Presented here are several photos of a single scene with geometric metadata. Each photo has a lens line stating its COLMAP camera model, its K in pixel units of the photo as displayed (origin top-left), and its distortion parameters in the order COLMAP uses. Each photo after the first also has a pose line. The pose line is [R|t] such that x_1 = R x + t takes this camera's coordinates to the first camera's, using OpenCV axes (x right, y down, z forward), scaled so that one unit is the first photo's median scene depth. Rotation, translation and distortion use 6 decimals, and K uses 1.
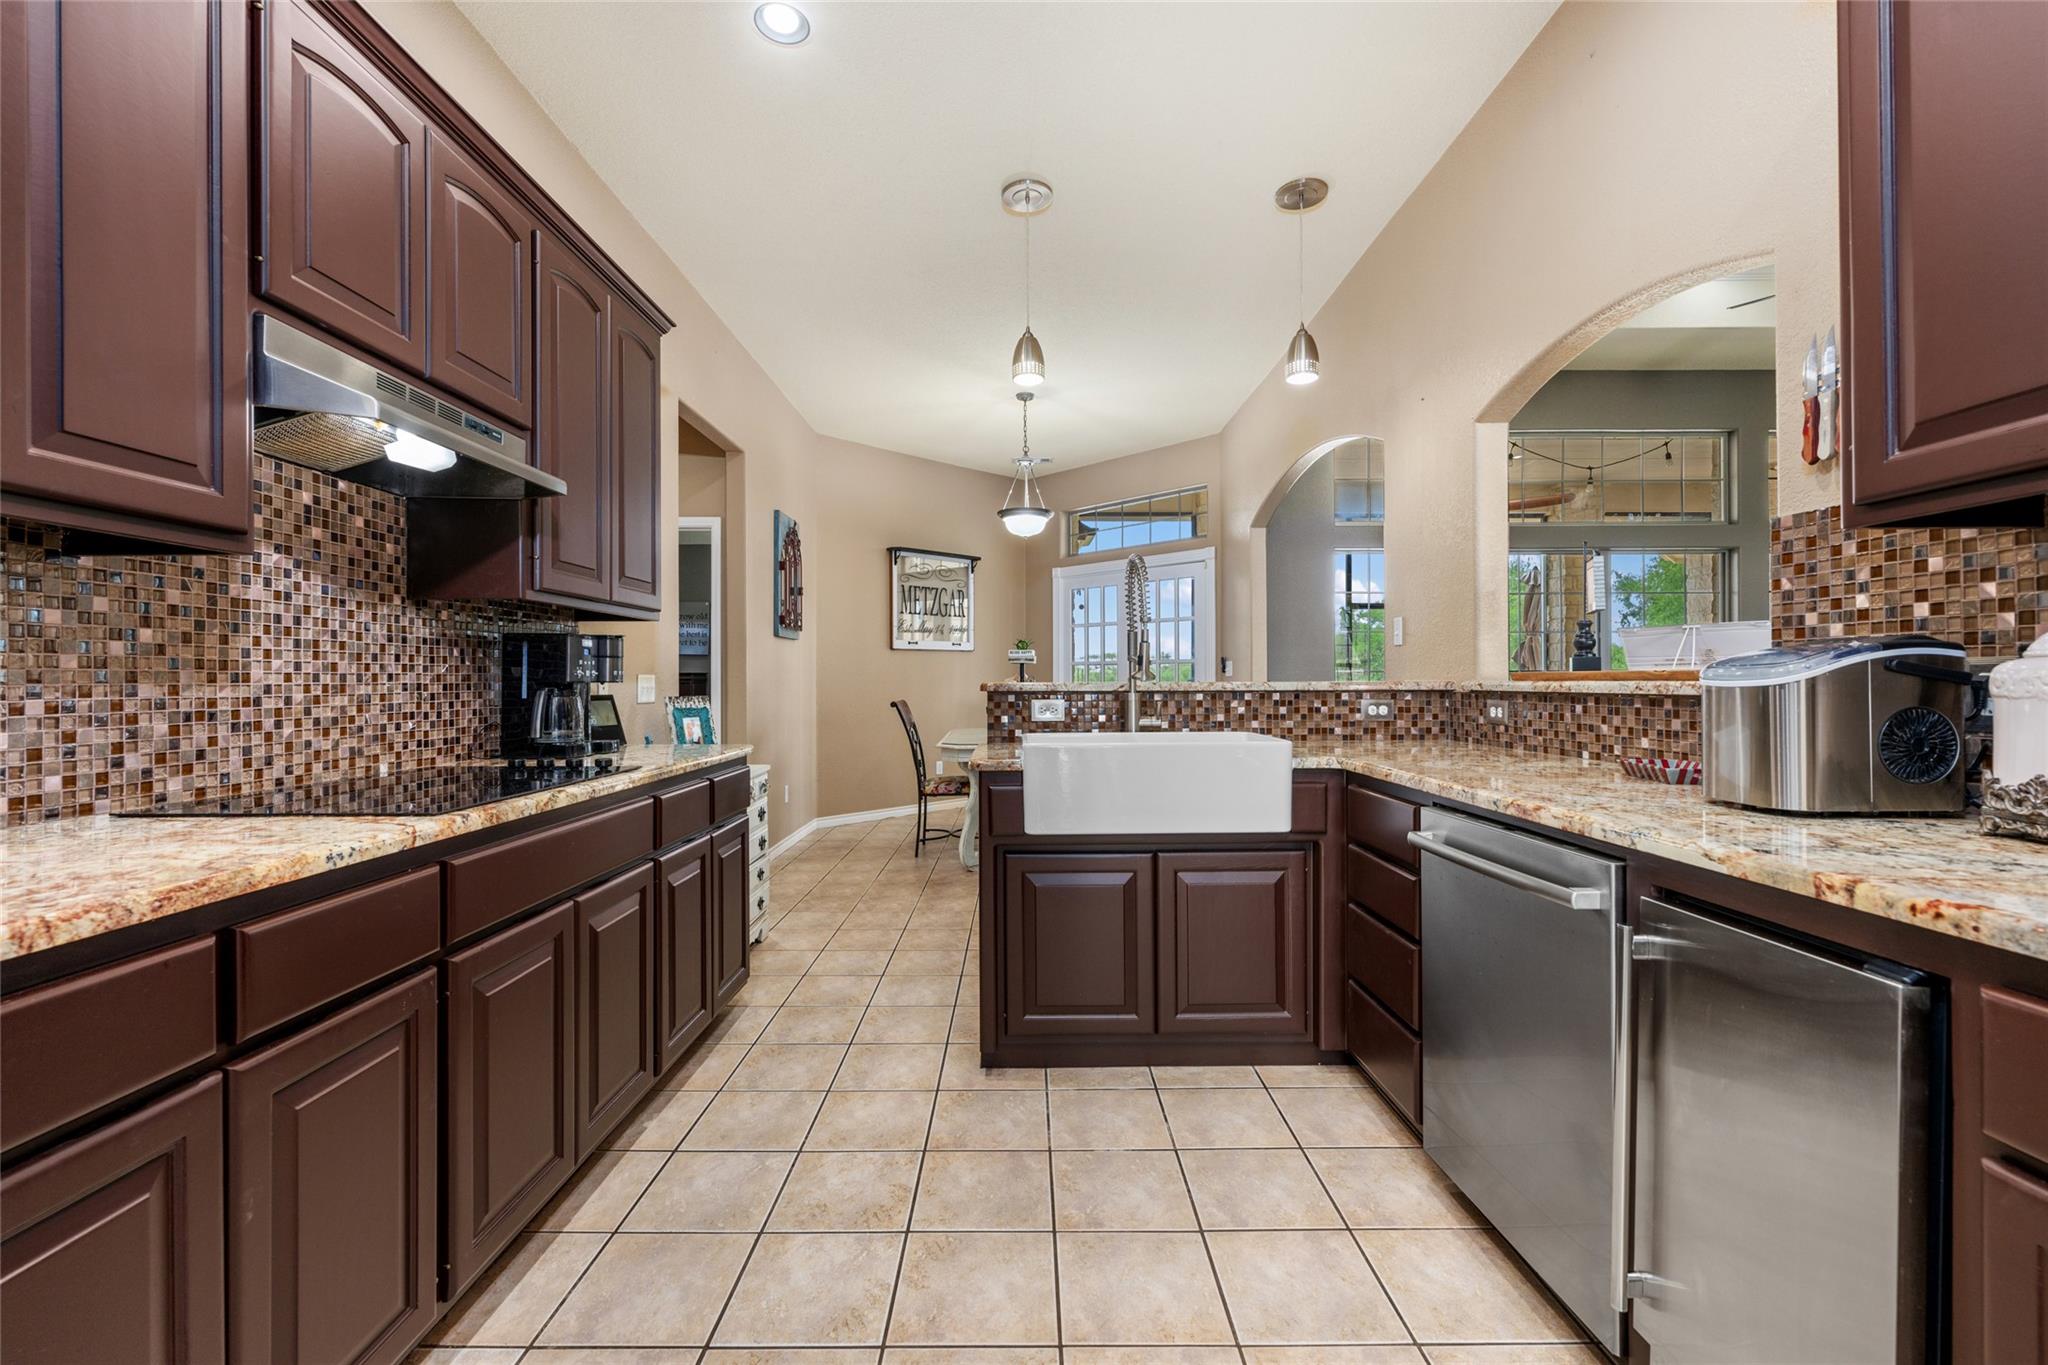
lens RADIAL K [[863.8, 0, 1030.6], [0, 863.8, 678.2], [0, 0, 1]] dist [-0.000322, -0.000002]
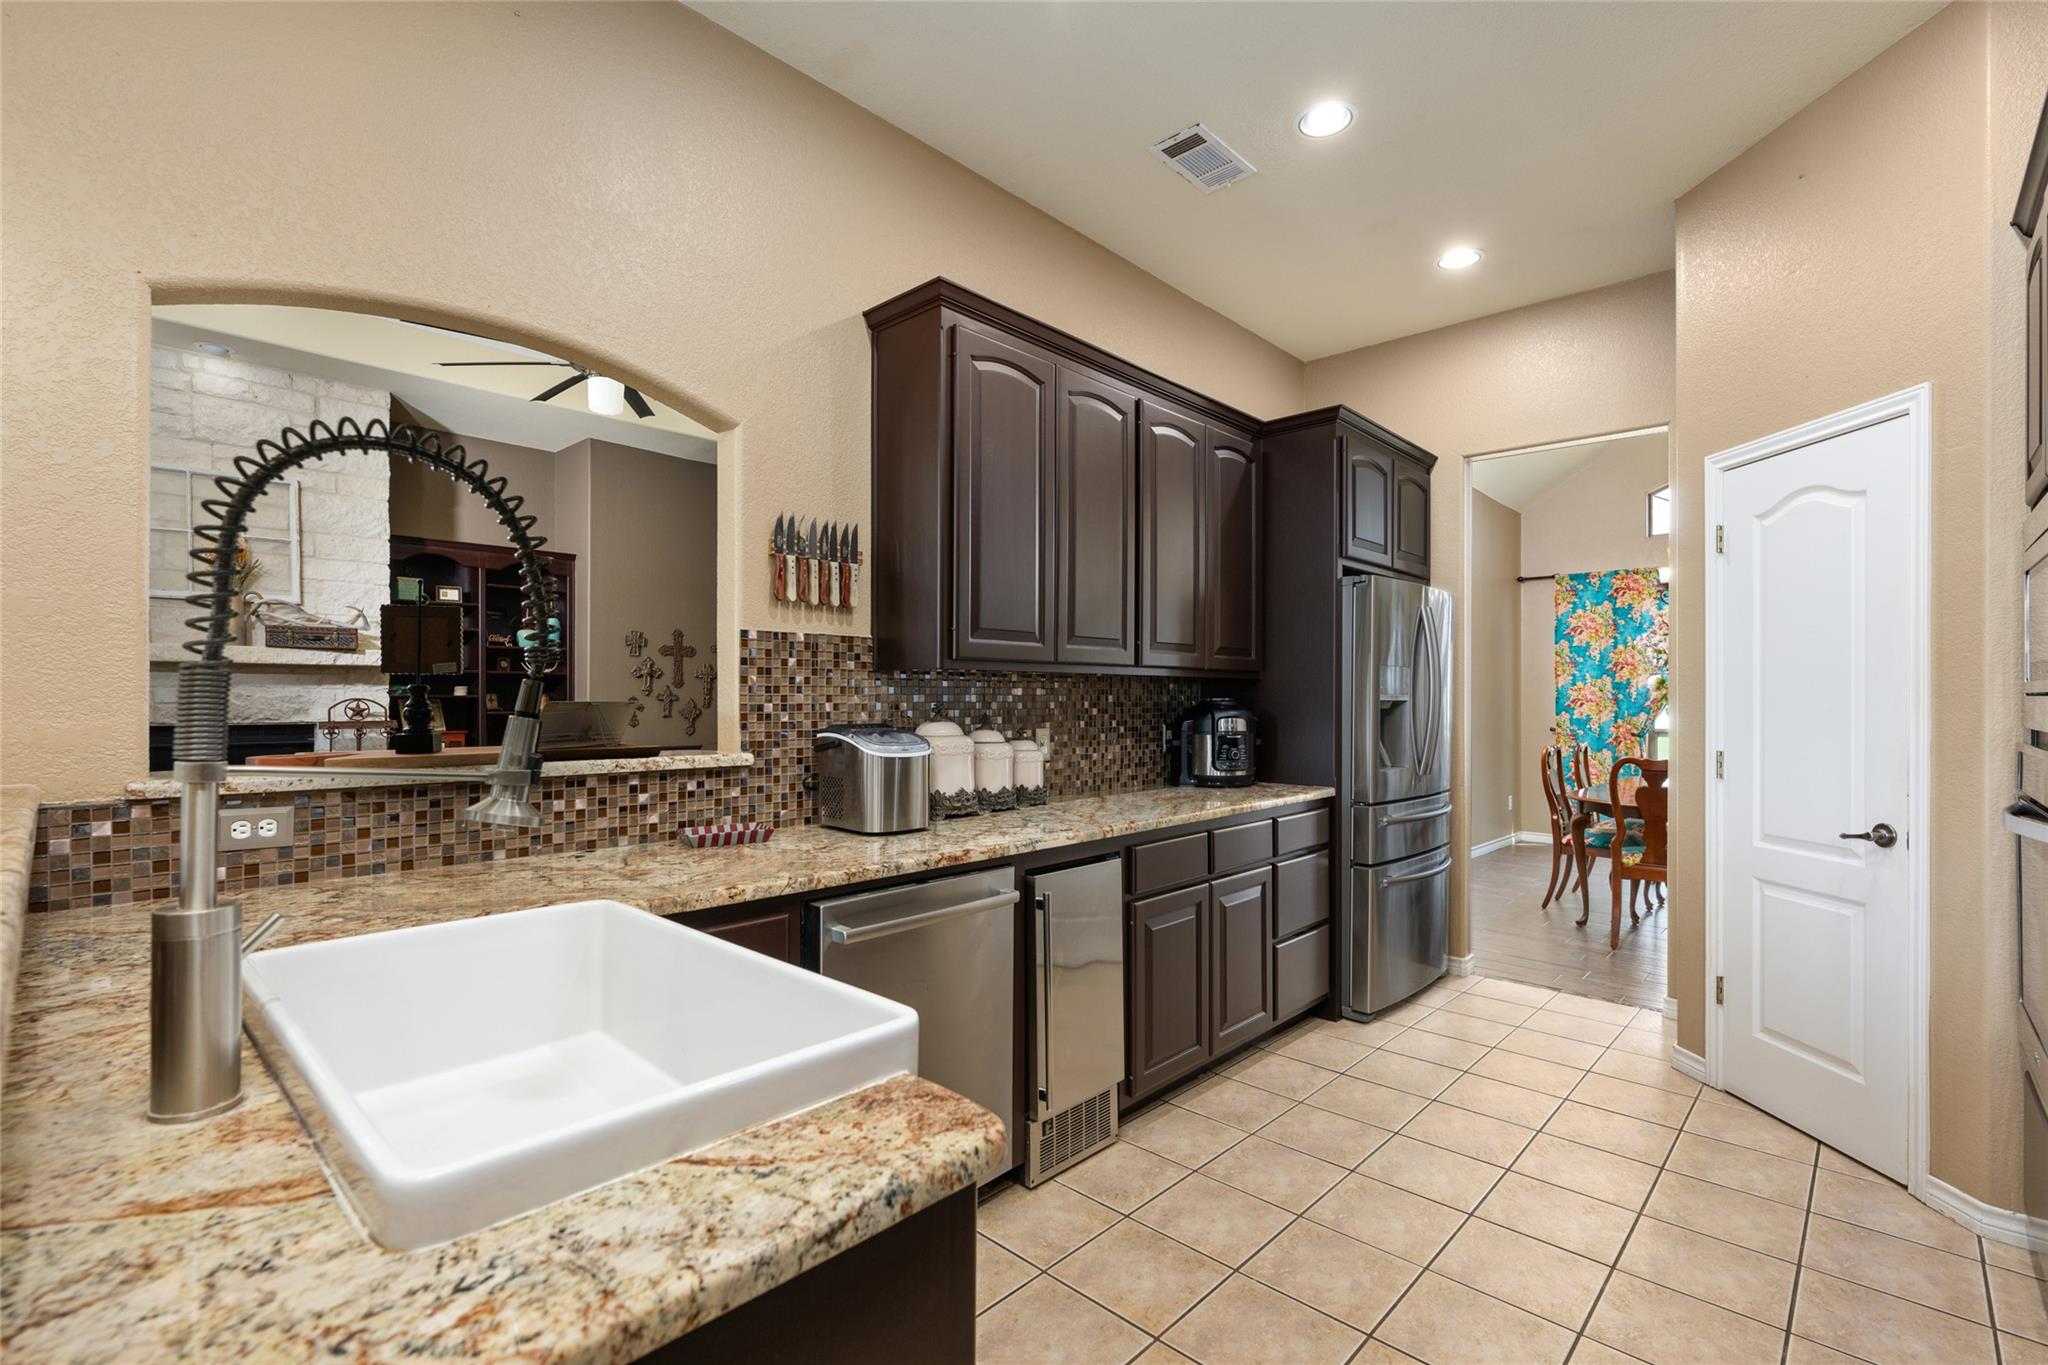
lens RADIAL K [[923.1, 0, 1022.5], [0, 923.1, 697.4], [0, 0, 1]] dist [0.016829, -0.000155]
pose [[-0.723290, 0.001198, 0.690544, -0.371677], [-0.004171, 0.999973, -0.006104, -0.065748], [-0.690532, -0.007296, -0.723265, 1.528236]]
